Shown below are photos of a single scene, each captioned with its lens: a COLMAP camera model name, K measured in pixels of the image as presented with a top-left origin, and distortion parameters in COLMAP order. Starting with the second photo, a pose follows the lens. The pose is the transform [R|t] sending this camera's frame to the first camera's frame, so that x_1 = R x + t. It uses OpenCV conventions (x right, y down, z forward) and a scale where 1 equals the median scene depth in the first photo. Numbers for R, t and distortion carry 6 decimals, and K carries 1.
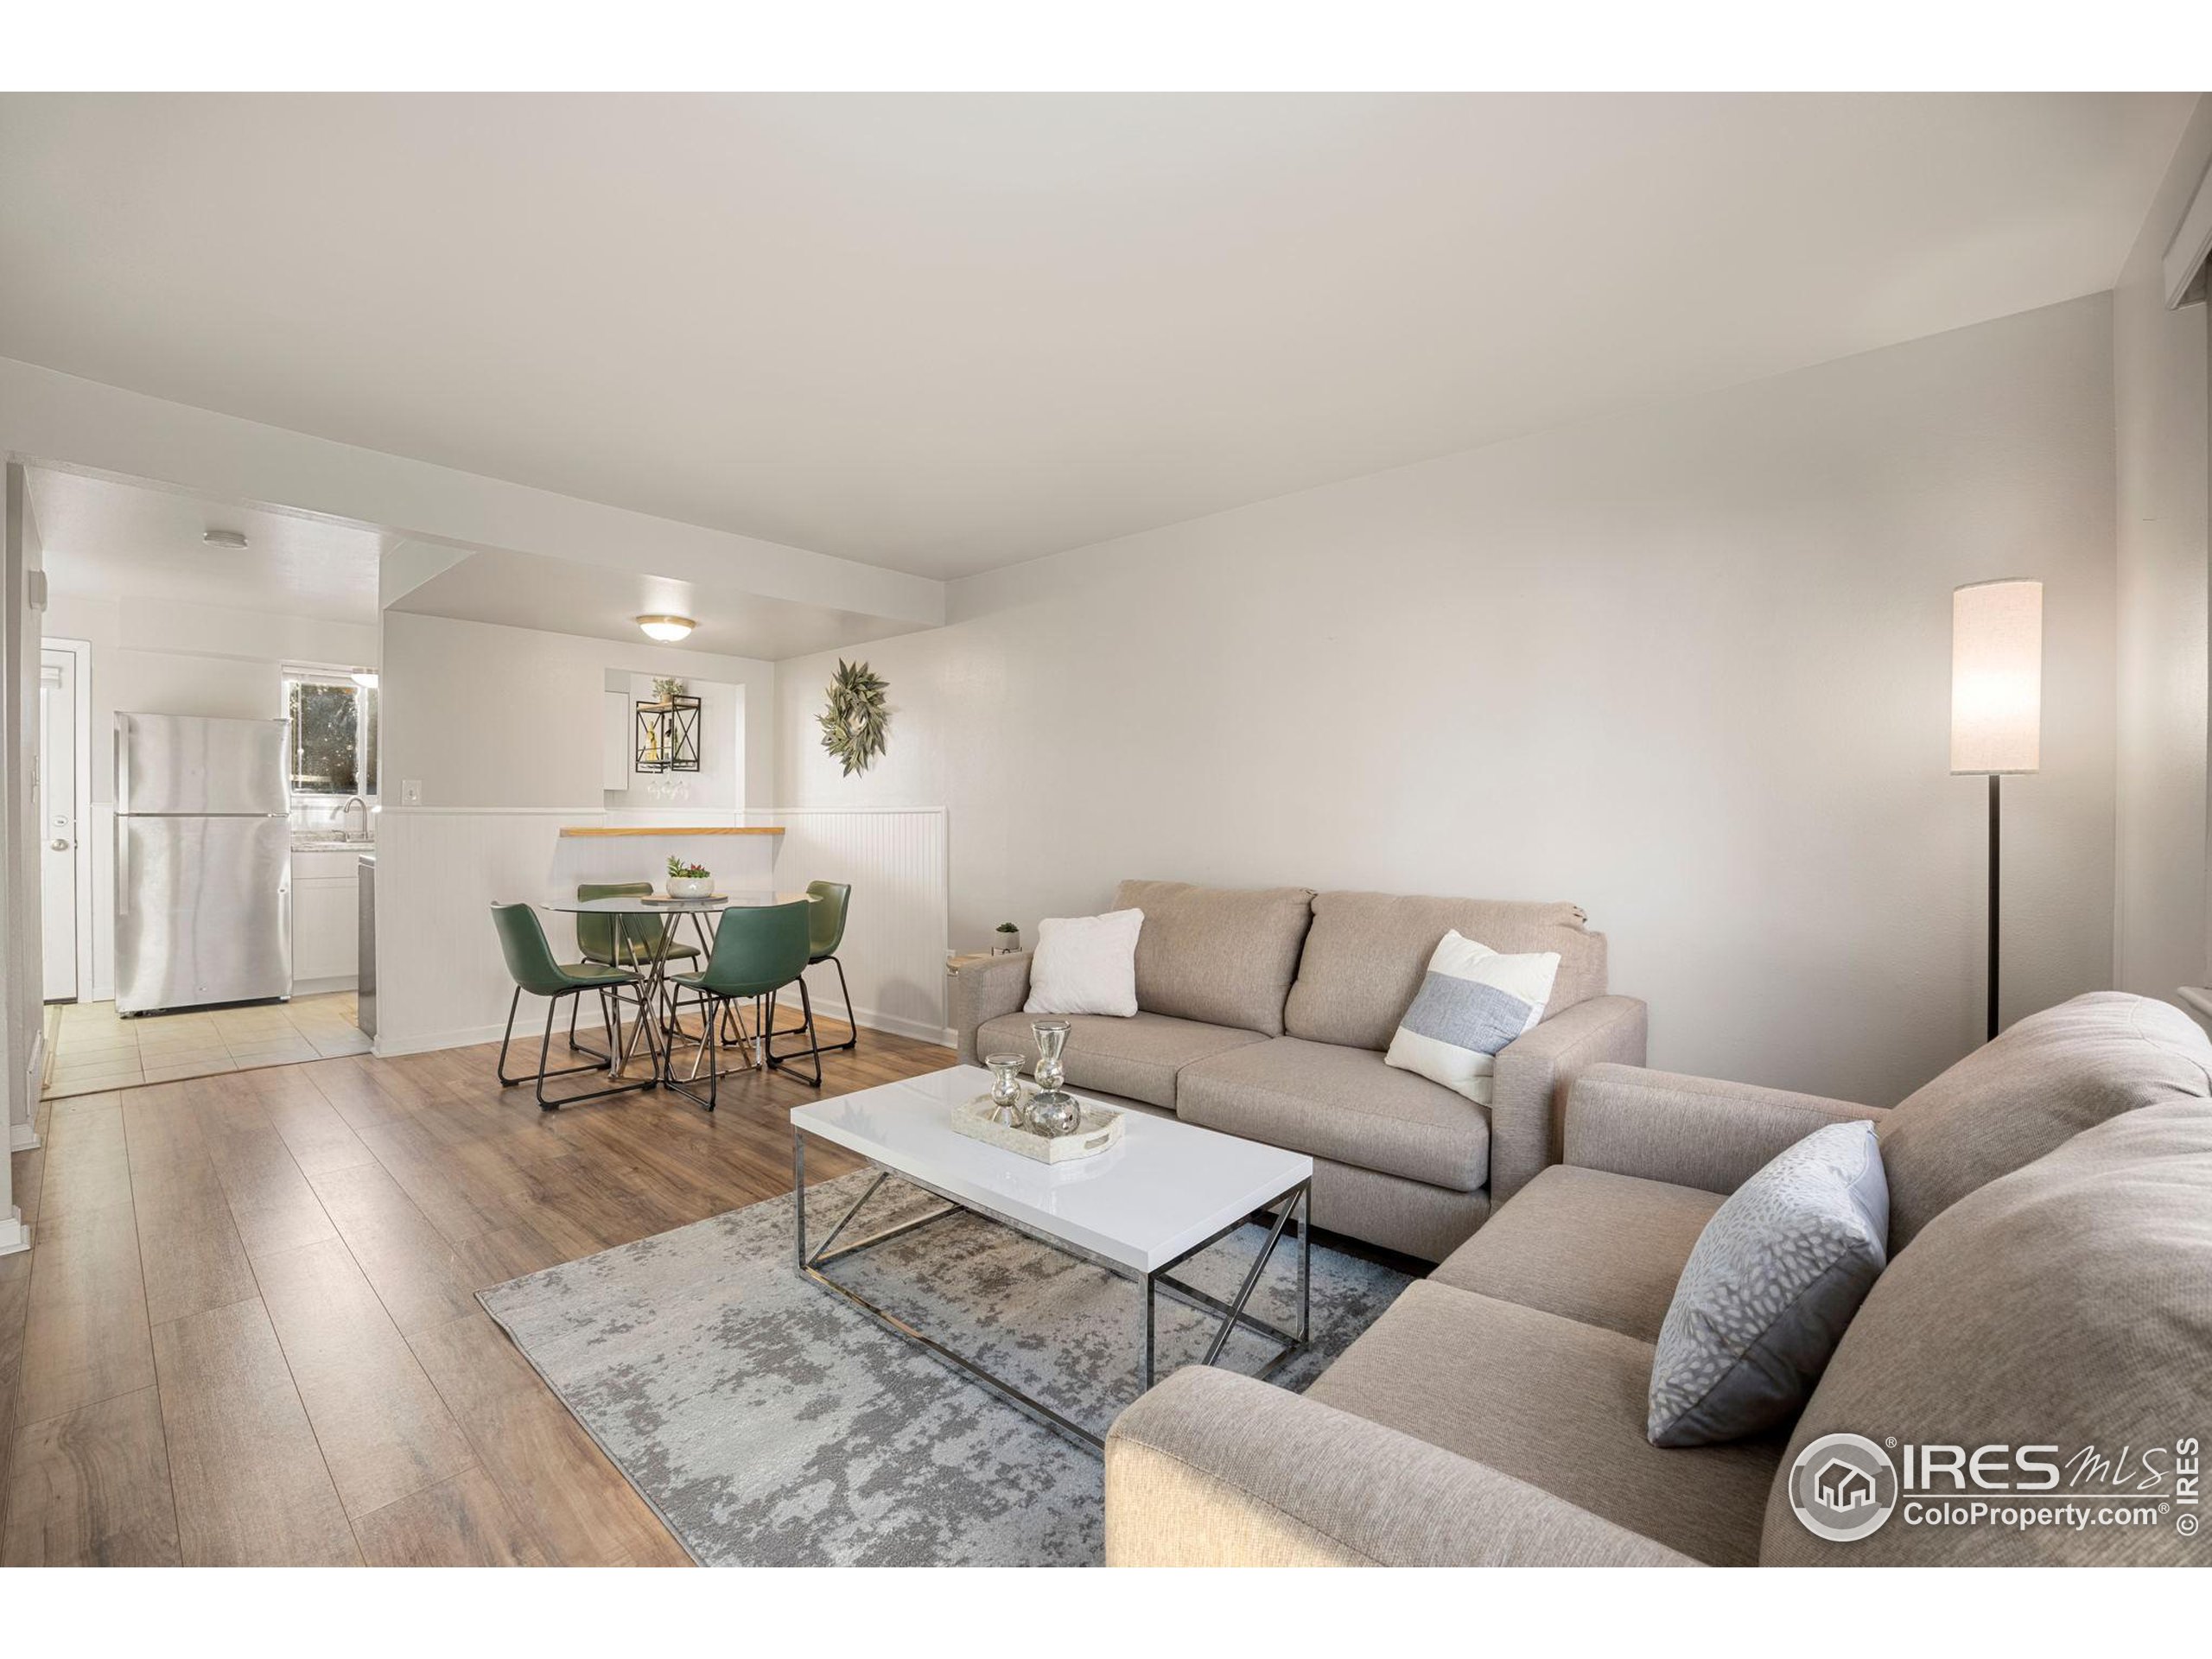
lens RADIAL K [[909.8, 0, 1107.9], [0, 909.8, 812.6], [0, 0, 1]] dist [-0.001582, 0.000164]
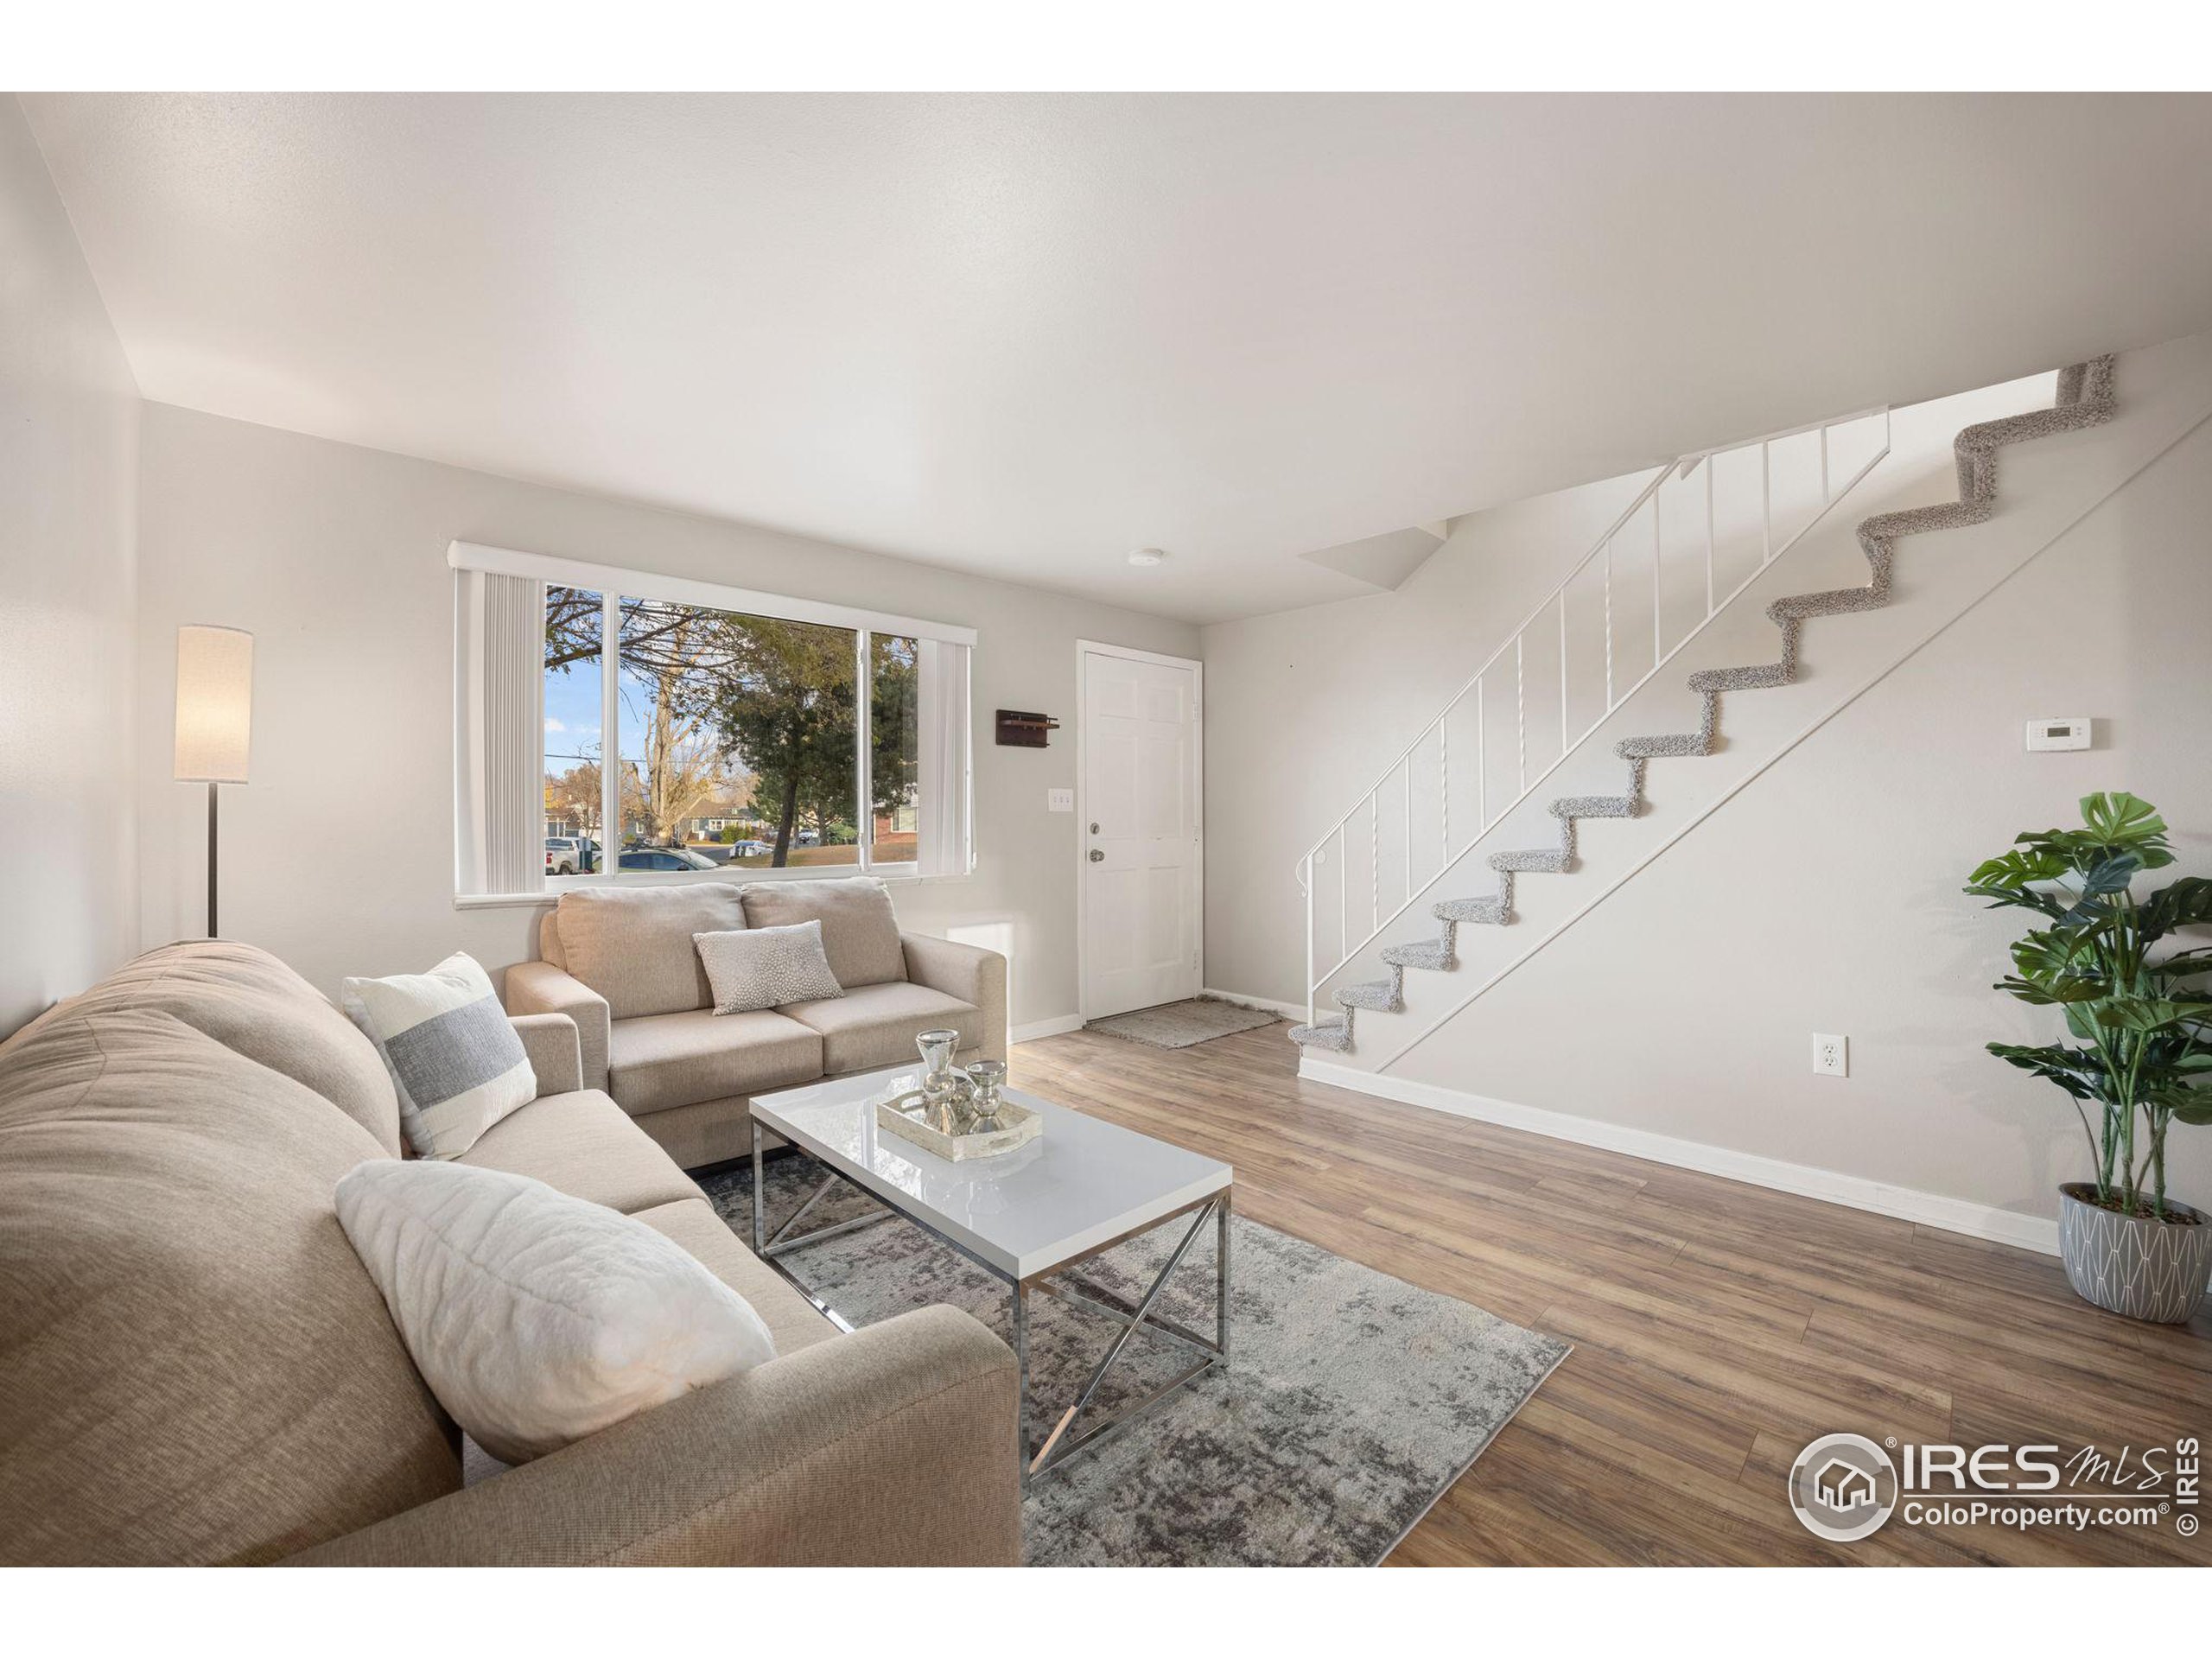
lens RADIAL K [[909.8, 0, 1107.9], [0, 909.8, 812.6], [0, 0, 1]] dist [-0.001582, 0.000164]
pose [[-0.994647, 0.005343, 0.103195, -0.145215], [0.005232, 0.999985, -0.001348, -0.000515], [-0.103201, -0.000801, -0.994660, 0.829357]]
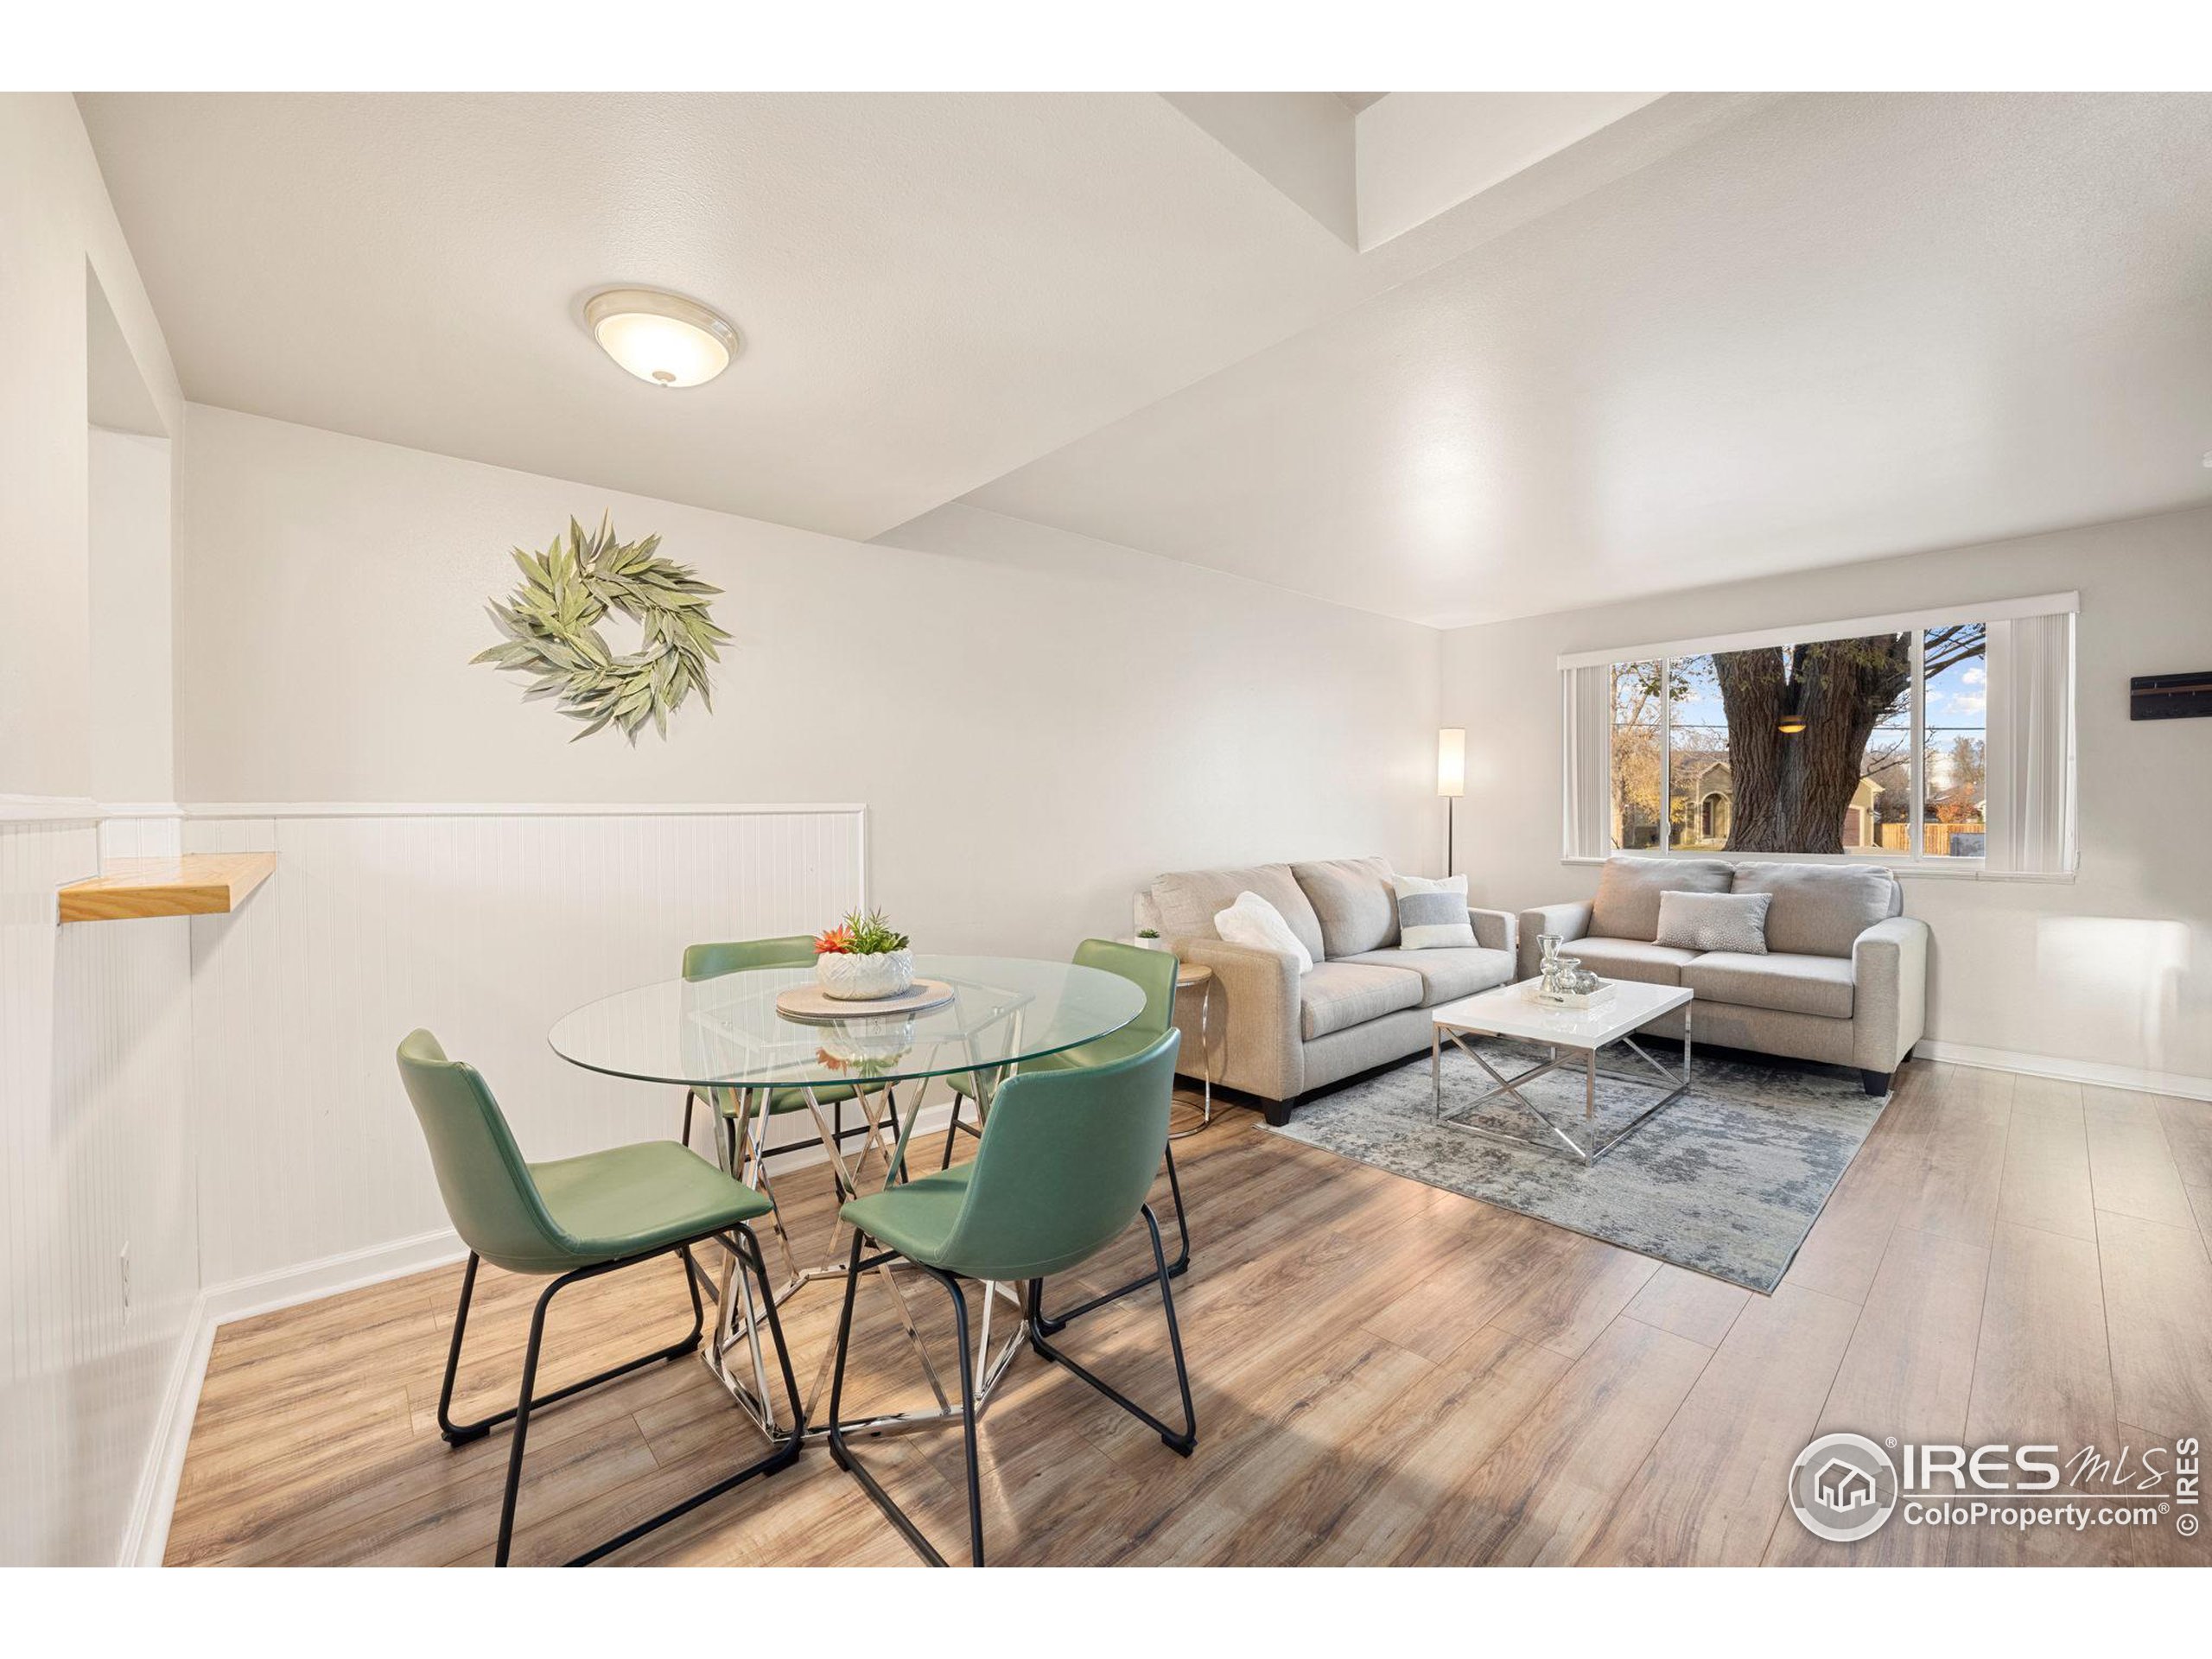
lens RADIAL K [[881.4, 0, 1102.2], [0, 881.4, 786.7], [0, 0, 1]] dist [-0.002547, -0.000222]
pose [[0.116200, 0.036162, 0.992567, -0.752768], [0.007145, 0.999281, -0.037243, 0.004686], [-0.993200, 0.011420, 0.115858, 0.687355]]
